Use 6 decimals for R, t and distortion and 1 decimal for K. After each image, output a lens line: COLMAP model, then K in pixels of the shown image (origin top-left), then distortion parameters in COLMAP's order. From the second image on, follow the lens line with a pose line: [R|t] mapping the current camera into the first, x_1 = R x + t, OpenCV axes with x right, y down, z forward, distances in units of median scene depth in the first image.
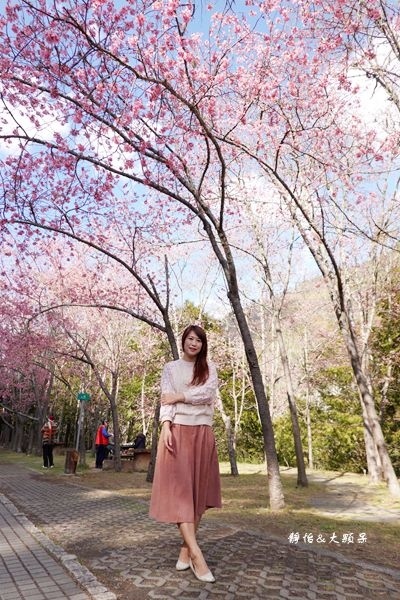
lens RADIAL K [[414.0, 0, 200.0], [0, 414.0, 300.0], [0, 0, 1]] dist [0.026051, -0.001803]
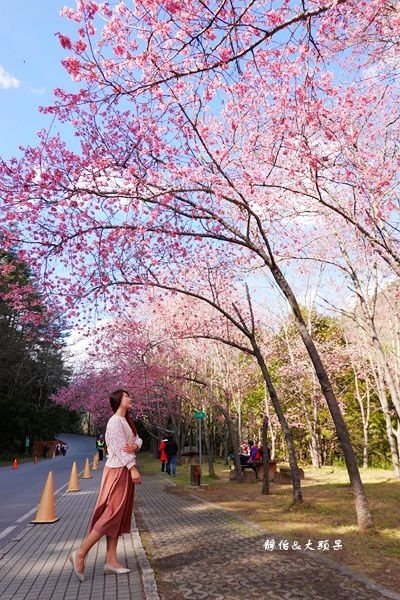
lens RADIAL K [[414.0, 0, 200.0], [0, 414.0, 300.0], [0, 0, 1]] dist [0.026051, -0.001803]
pose [[0.940528, -0.147999, -0.305782, 0.129602], [0.148776, 0.988650, -0.020901, -0.061456], [0.305405, -0.025836, 0.951872, -0.063100]]
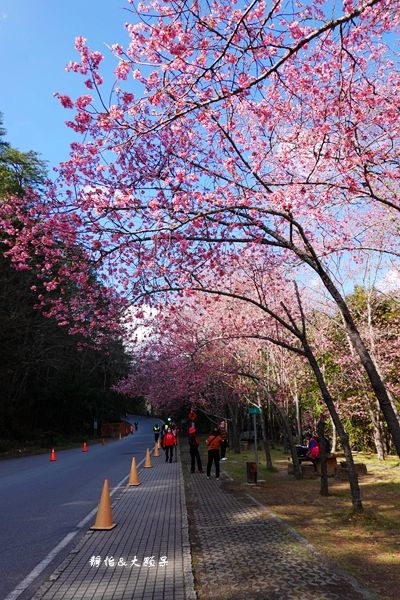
lens RADIAL K [[414.0, 0, 200.0], [0, 414.0, 300.0], [0, 0, 1]] dist [0.026051, -0.001803]
pose [[0.884249, -0.171881, -0.434235, 0.151274], [0.191667, 0.981458, 0.001814, -0.110318], [0.425872, -0.084833, 0.900798, -0.033098]]
